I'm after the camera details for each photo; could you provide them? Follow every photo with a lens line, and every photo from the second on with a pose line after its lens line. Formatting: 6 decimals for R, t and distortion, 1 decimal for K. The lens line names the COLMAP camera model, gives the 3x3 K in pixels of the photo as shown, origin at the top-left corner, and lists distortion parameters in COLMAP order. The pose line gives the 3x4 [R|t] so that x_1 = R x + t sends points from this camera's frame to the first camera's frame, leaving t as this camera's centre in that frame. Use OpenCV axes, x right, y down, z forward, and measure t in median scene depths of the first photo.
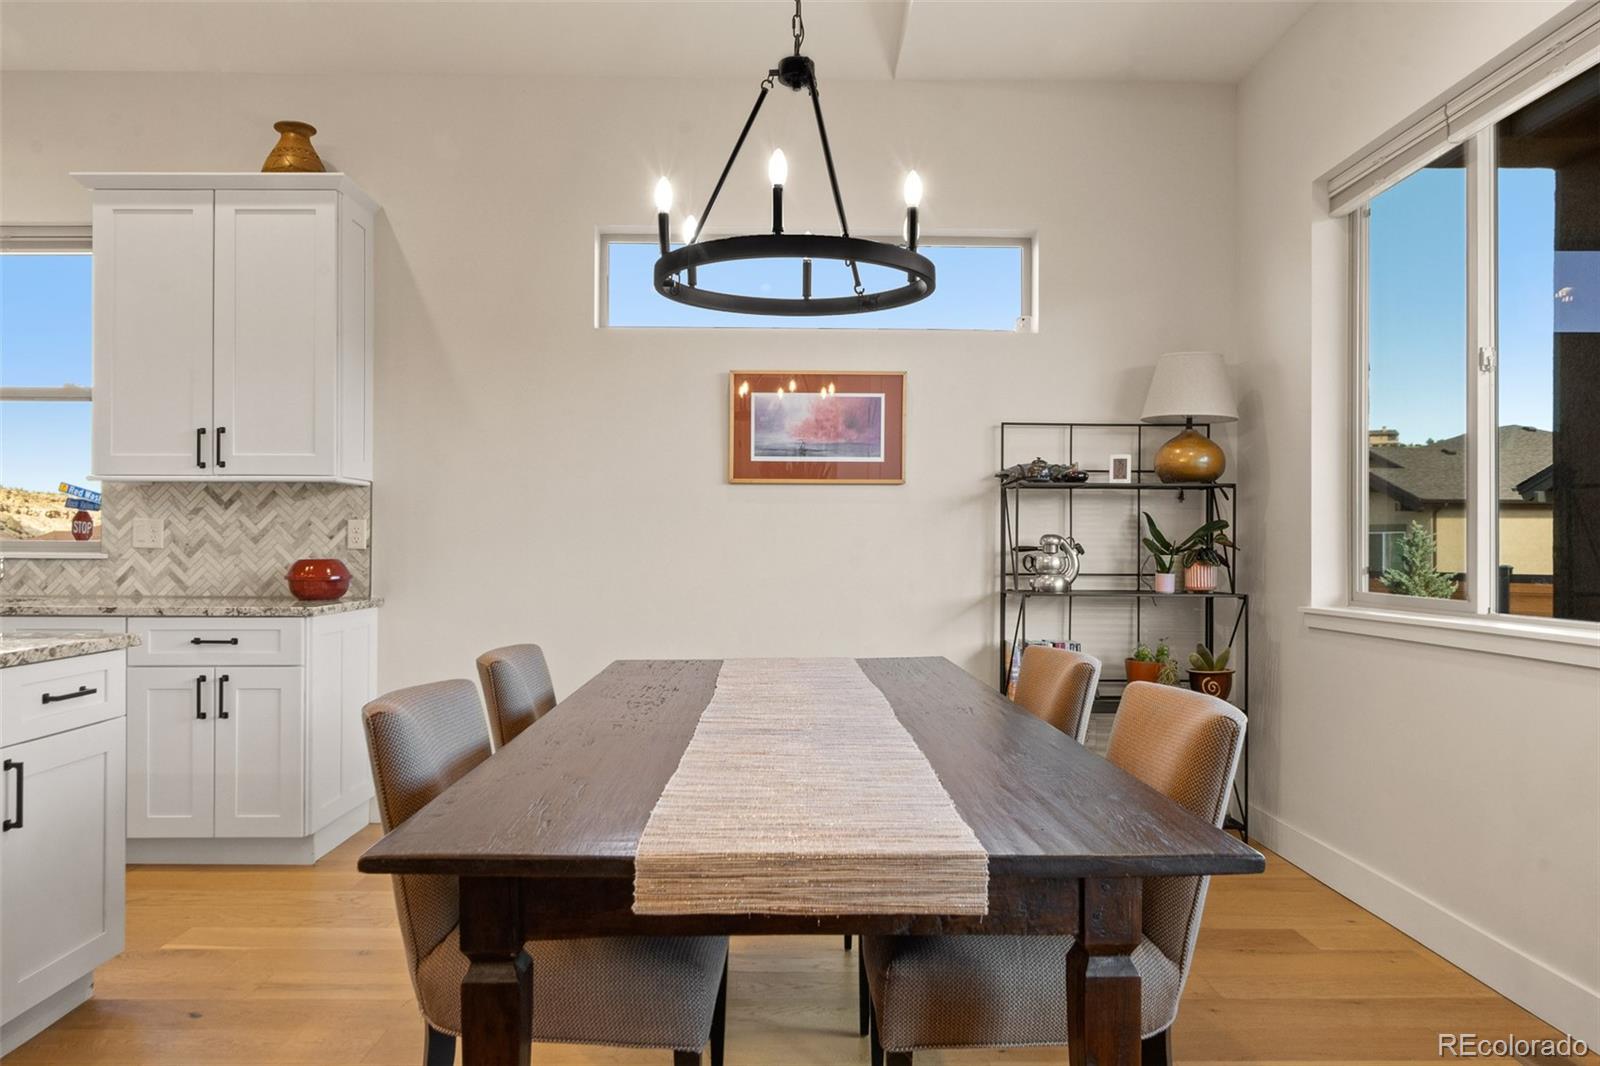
lens RADIAL K [[1084.5, 0, 799.3], [0, 1084.5, 534.0], [0, 0, 1]] dist [0.005481, 0.000486]
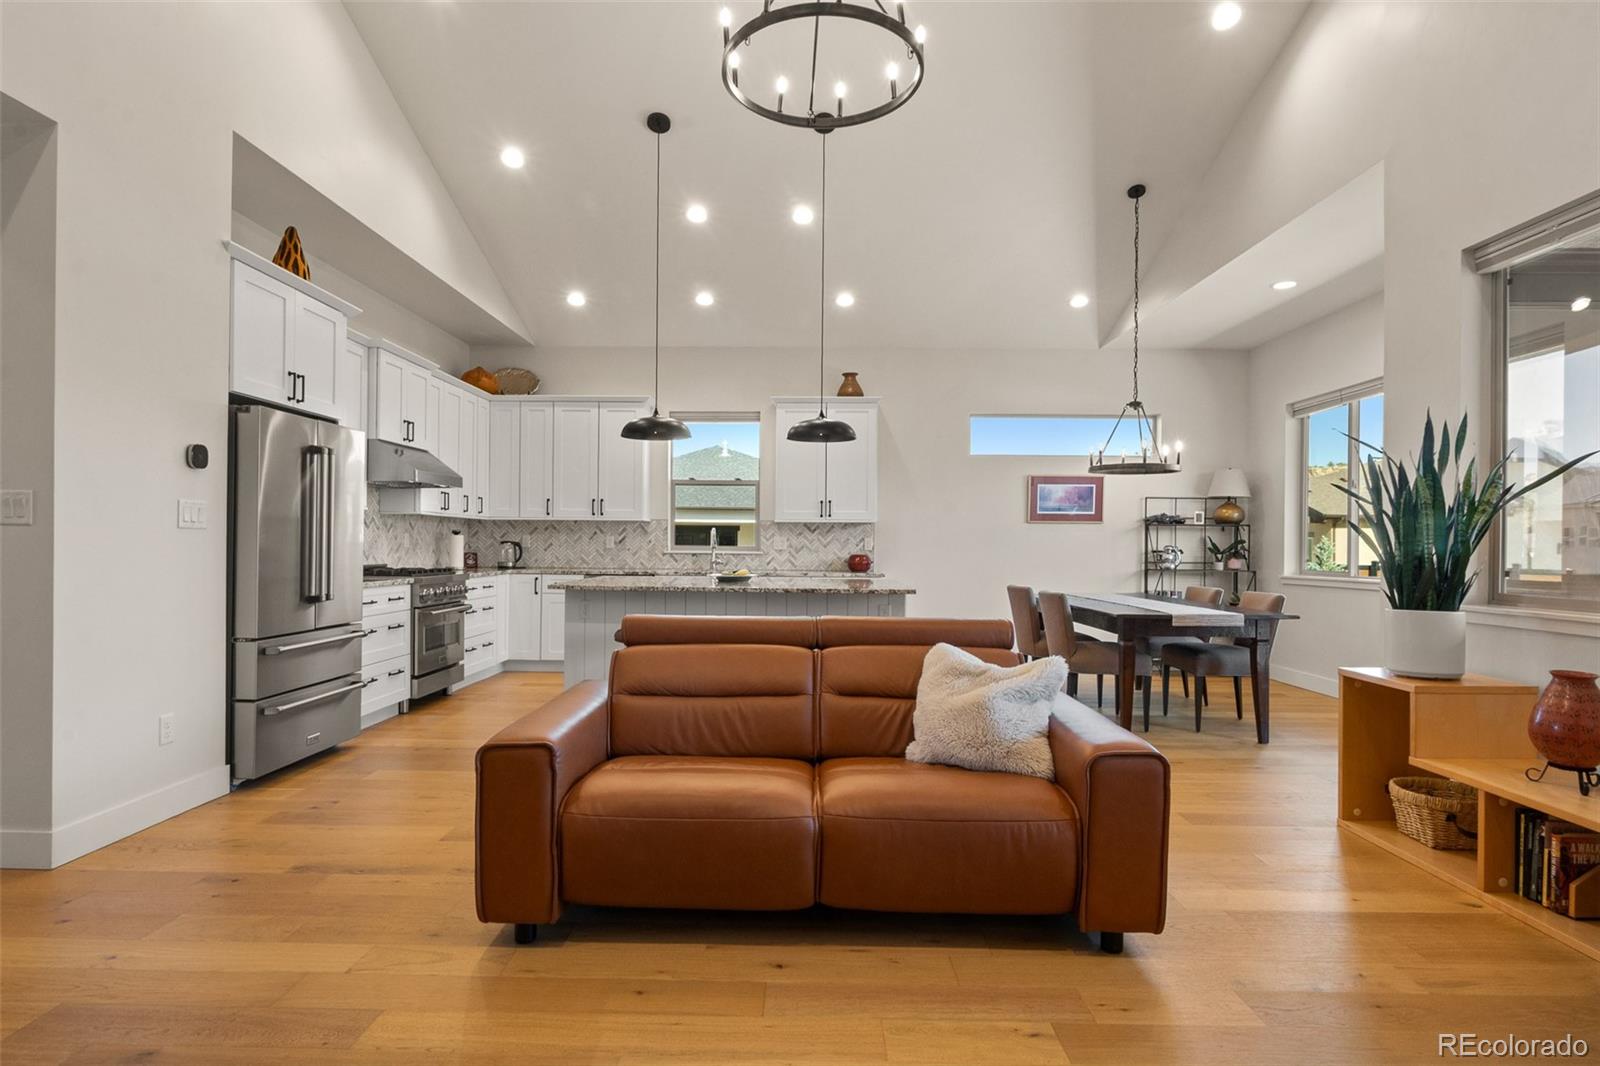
lens RADIAL K [[845.0, 0, 795.6], [0, 845.0, 544.0], [0, 0, 1]] dist [-0.004290, -0.000341]
pose [[0.999245, 0.003747, -0.038677, -0.502265], [-0.003368, 0.999946, 0.009847, -0.017780], [0.038712, -0.009709, 0.999203, -0.855279]]
